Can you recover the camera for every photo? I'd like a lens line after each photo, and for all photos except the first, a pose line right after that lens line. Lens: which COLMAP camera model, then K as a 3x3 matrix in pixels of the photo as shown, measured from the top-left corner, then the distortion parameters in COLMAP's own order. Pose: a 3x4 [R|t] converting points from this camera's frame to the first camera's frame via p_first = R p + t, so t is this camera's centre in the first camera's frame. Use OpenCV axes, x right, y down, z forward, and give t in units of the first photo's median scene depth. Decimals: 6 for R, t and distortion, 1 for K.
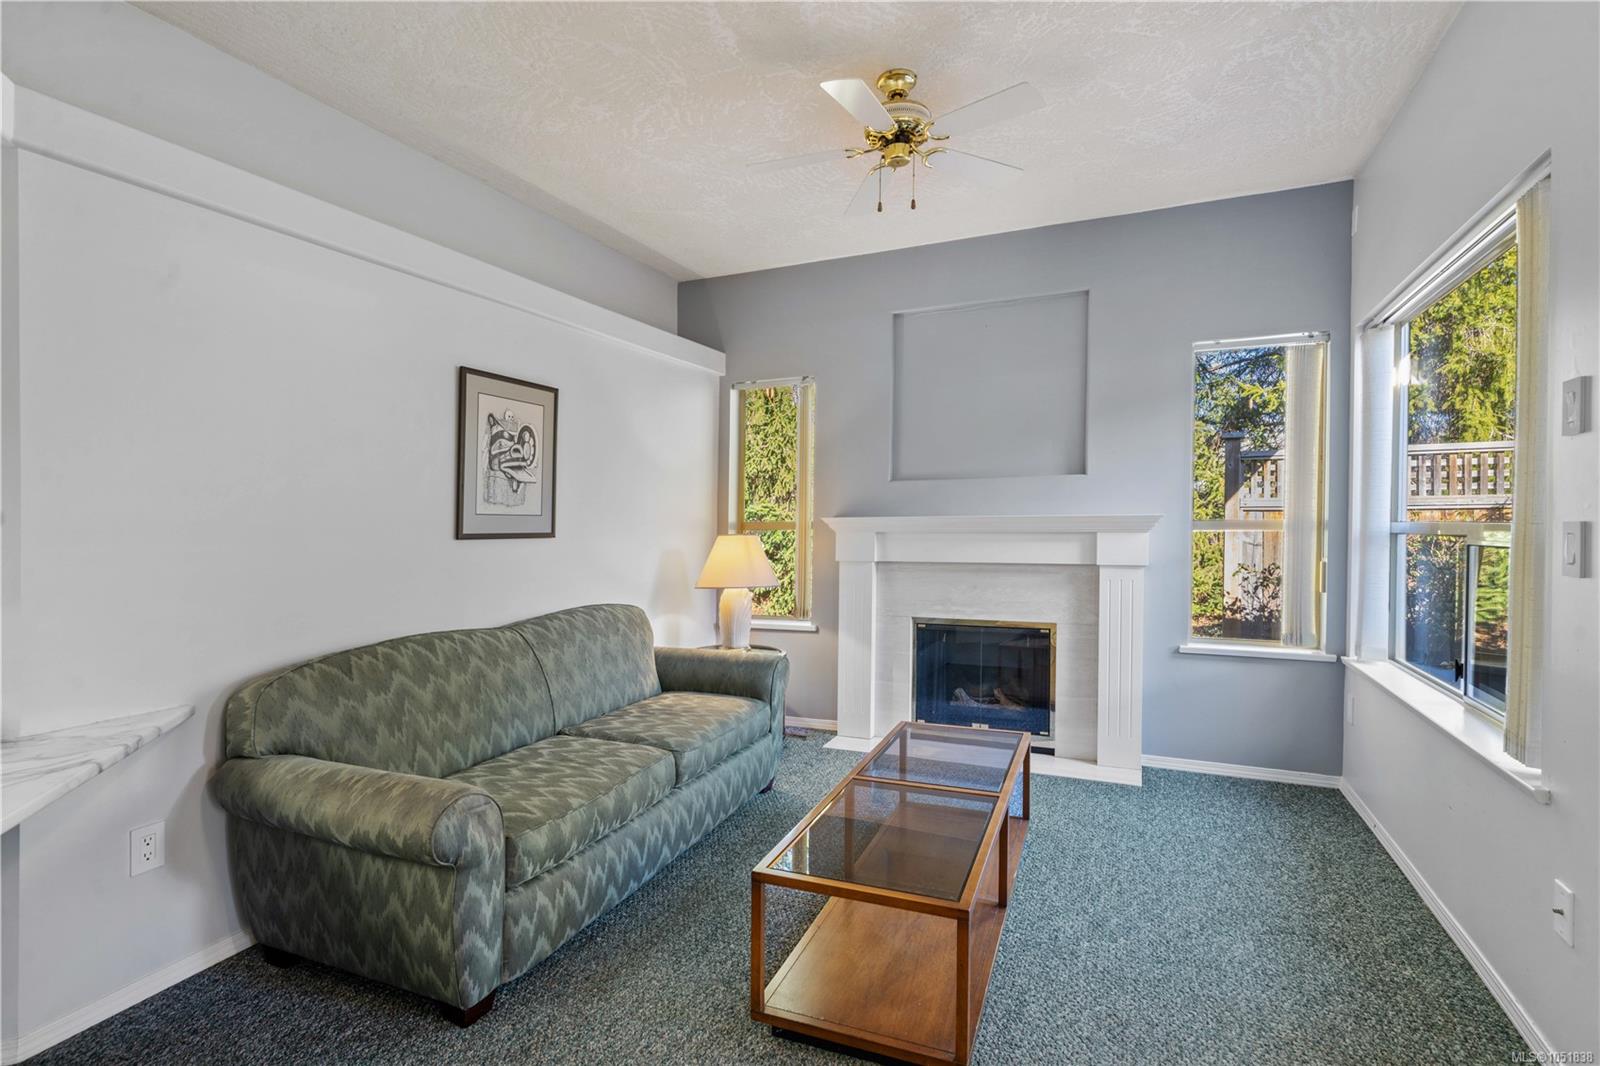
lens RADIAL K [[765.9, 0, 797.1], [0, 765.9, 522.1], [0, 0, 1]] dist [0.007021, 0.000331]
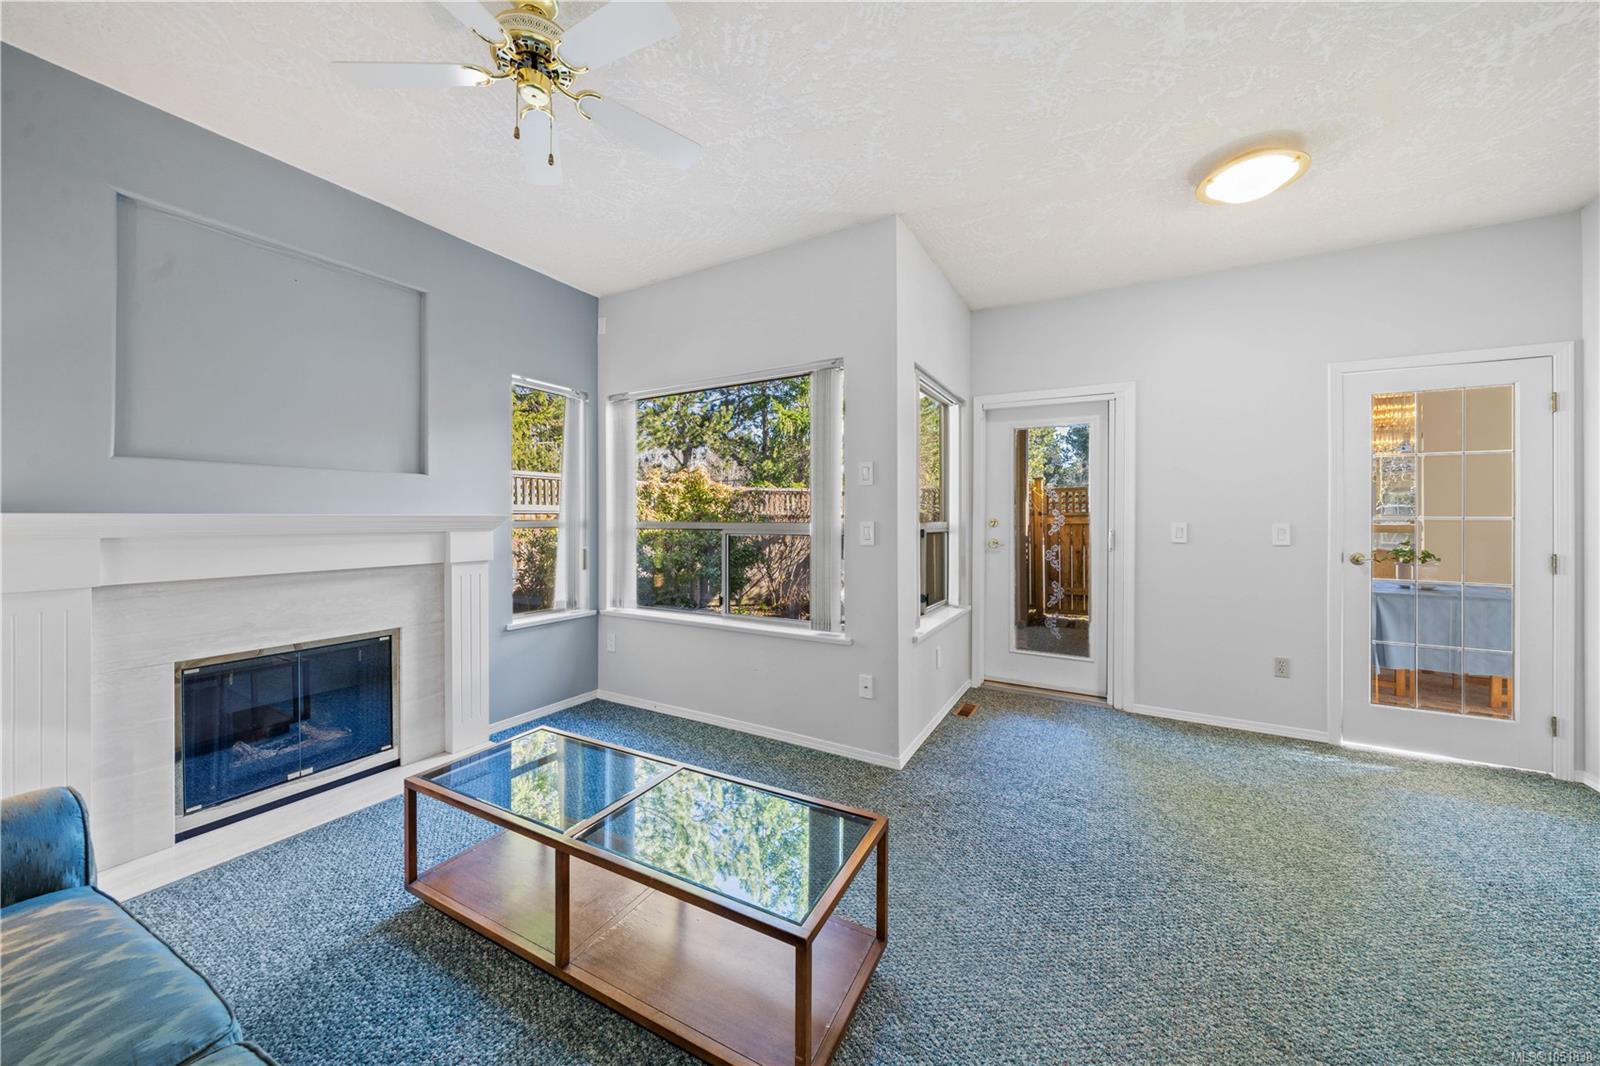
lens RADIAL K [[555.2, 0, 800.0], [0, 555.2, 519.7], [0, 0, 1]] dist [-0.006507, 0.000066]
pose [[0.100659, 0.002685, 0.994917, -0.357341], [0.002293, 0.999993, -0.002931, 0.000991], [-0.994918, 0.002577, 0.100653, 0.518793]]
